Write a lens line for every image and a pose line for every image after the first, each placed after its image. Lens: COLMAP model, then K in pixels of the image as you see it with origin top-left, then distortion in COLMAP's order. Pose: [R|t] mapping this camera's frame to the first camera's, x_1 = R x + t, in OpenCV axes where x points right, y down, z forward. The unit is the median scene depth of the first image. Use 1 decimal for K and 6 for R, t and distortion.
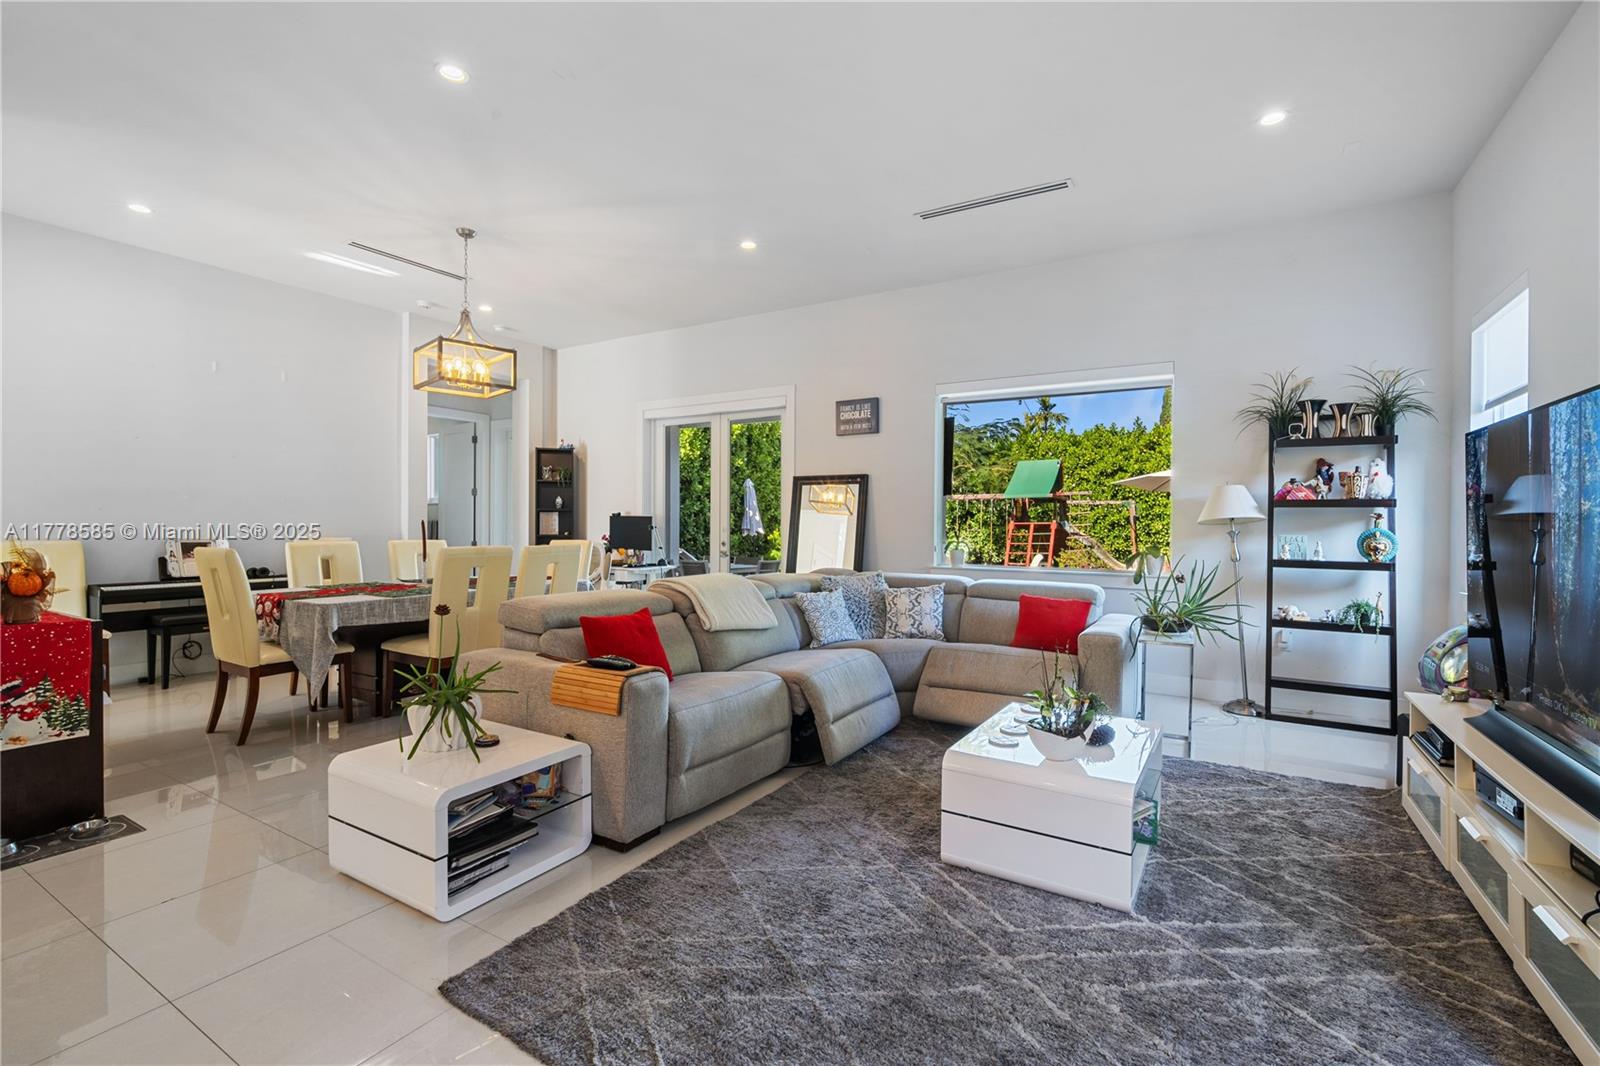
lens RADIAL K [[706.6, 0, 804.9], [0, 706.6, 531.8], [0, 0, 1]] dist [-0.010022, 0.001974]
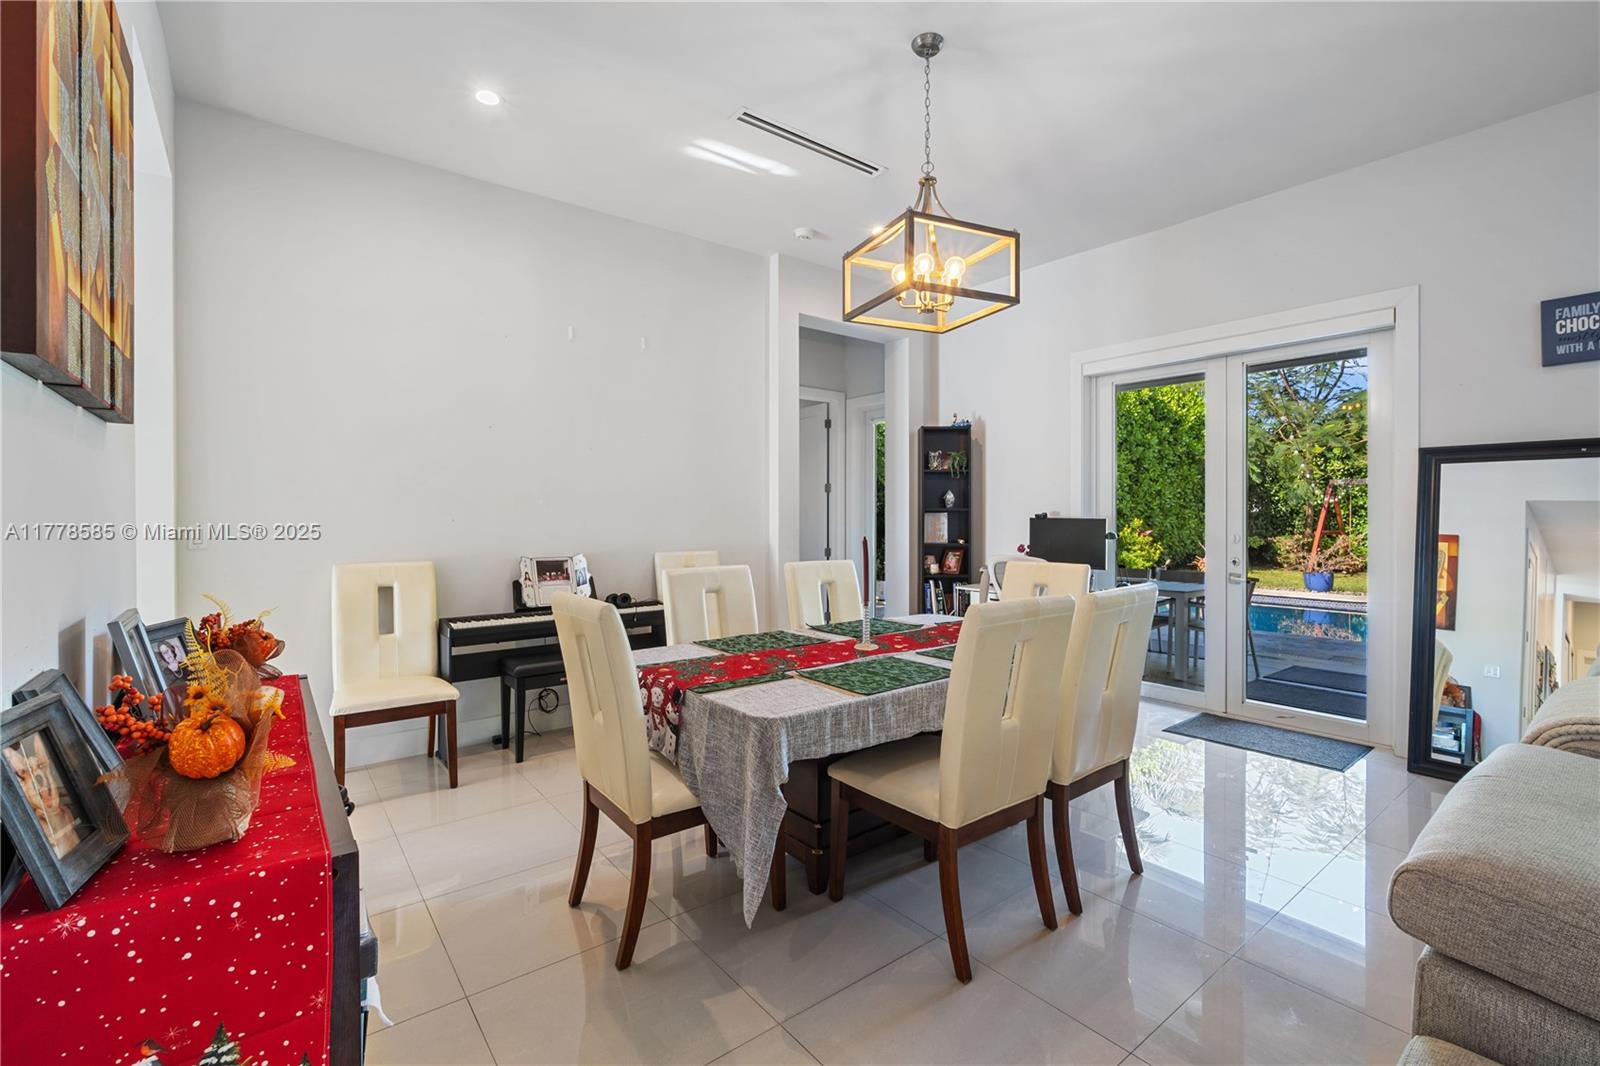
lens RADIAL K [[706.6, 0, 810.8], [0, 706.6, 519.3], [0, 0, 1]] dist [-0.010022, 0.001974]
pose [[0.936087, -0.005798, -0.351721, -0.349946], [0.003851, 0.999973, -0.006234, -0.025856], [0.351748, 0.004481, 0.936084, 0.398692]]
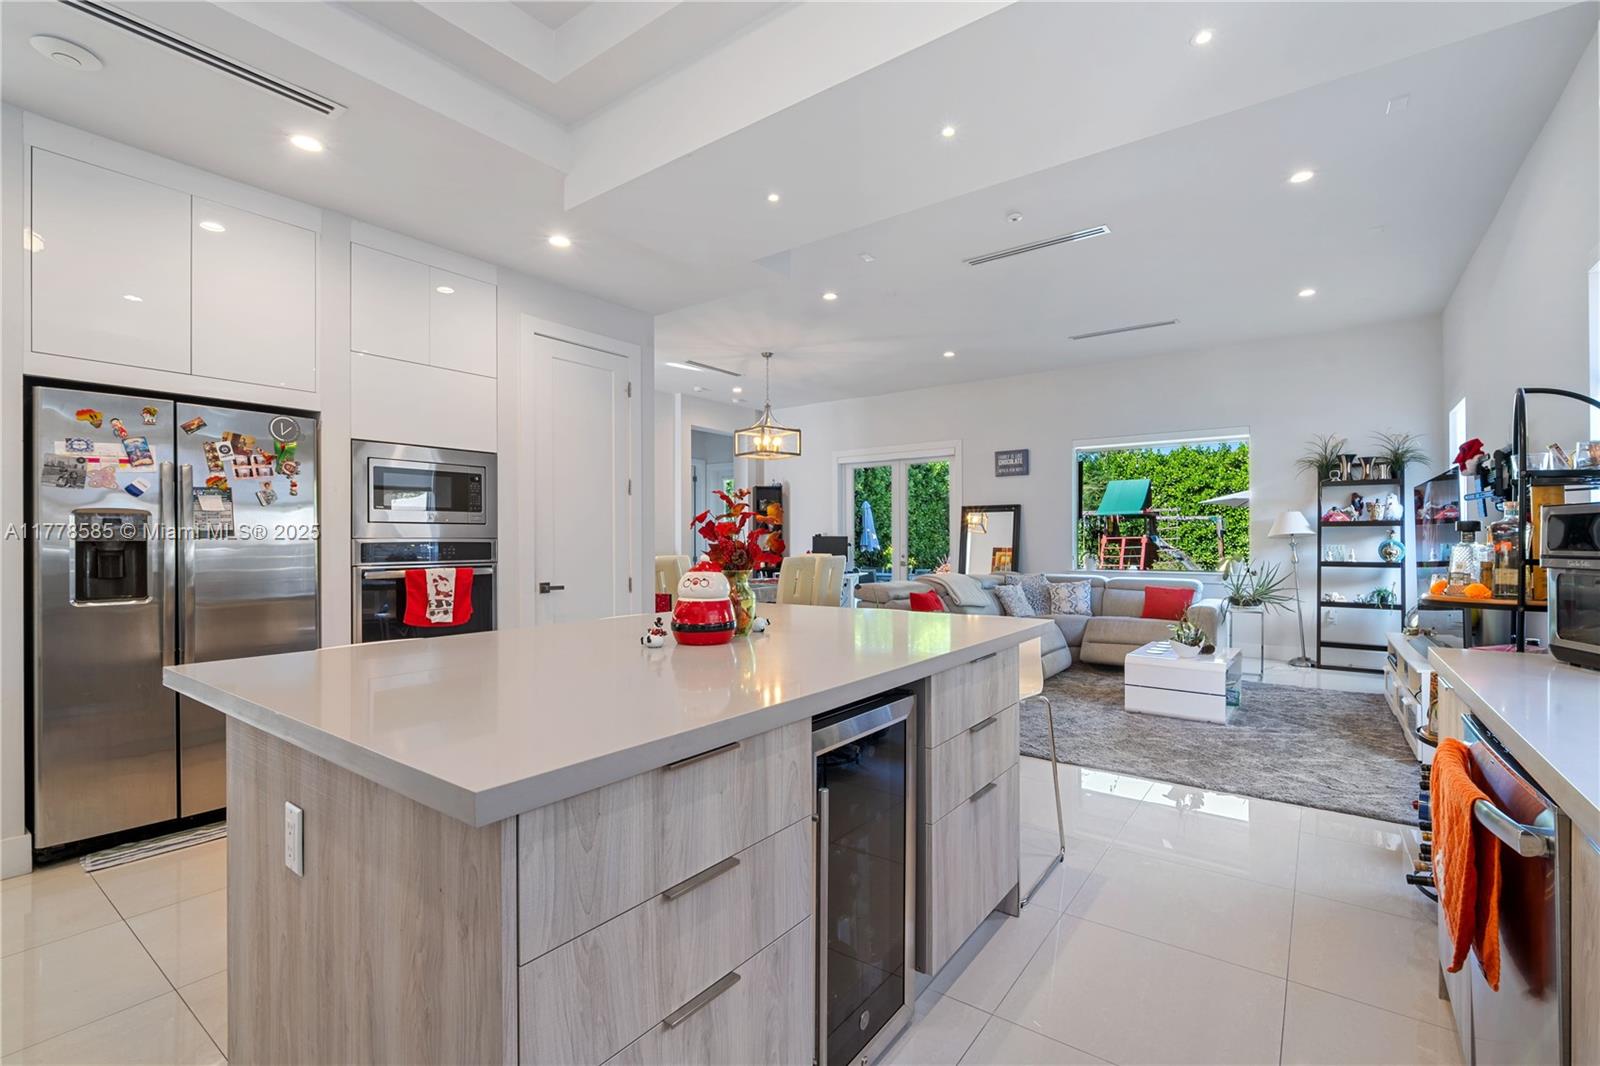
lens RADIAL K [[706.6, 0, 810.9], [0, 706.6, 540.4], [0, 0, 1]] dist [-0.010022, 0.001974]
pose [[0.995910, -0.010387, -0.089747, -0.238602], [0.009357, 0.999885, -0.011893, 0.002067], [0.089861, 0.011004, 0.995894, -0.502559]]
